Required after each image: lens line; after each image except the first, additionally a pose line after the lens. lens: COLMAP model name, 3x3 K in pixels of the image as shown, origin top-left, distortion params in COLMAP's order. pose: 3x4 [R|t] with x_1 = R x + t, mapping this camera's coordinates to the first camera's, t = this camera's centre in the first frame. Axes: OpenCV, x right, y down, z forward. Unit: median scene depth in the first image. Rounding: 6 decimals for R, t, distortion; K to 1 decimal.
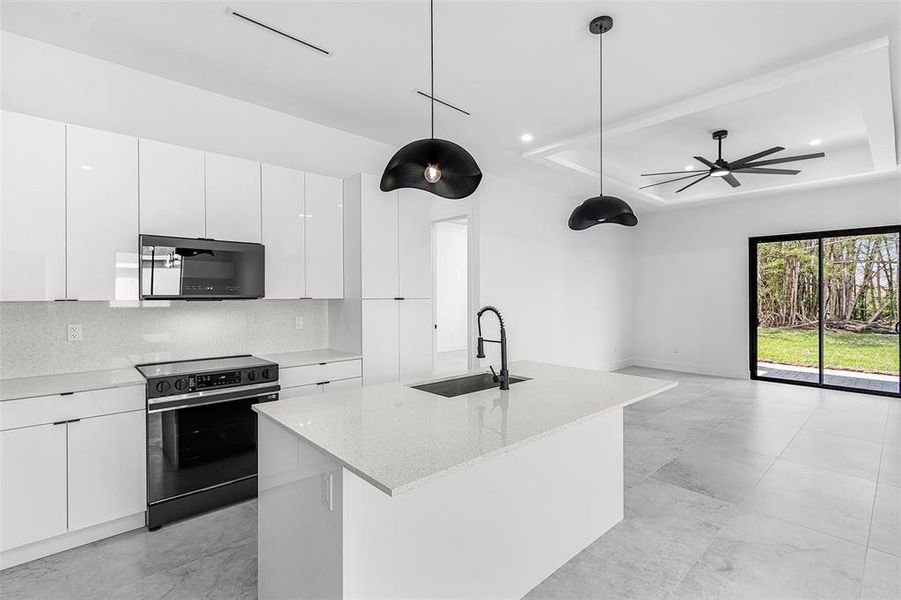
lens RADIAL K [[415.5, 0, 452.7], [0, 415.5, 296.5], [0, 0, 1]] dist [0.000765, 0.000236]
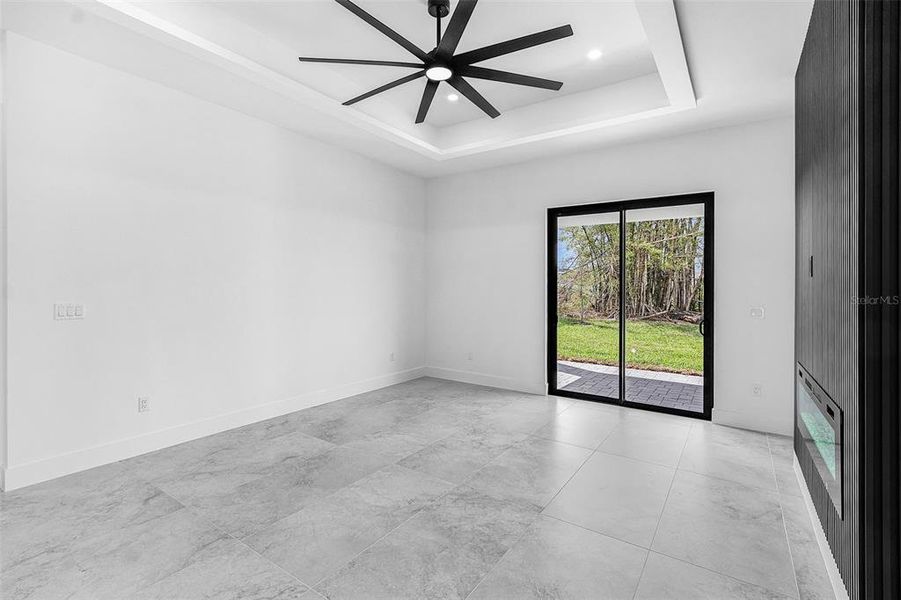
lens RADIAL K [[435.0, 0, 438.2], [0, 435.0, 285.7], [0, 0, 1]] dist [0.005017, 0.000618]
pose [[0.973983, 0.007145, 0.226507, 0.335946], [-0.006262, 0.999970, -0.004617, 0.004903], [-0.226534, 0.003079, 0.973999, 0.265567]]
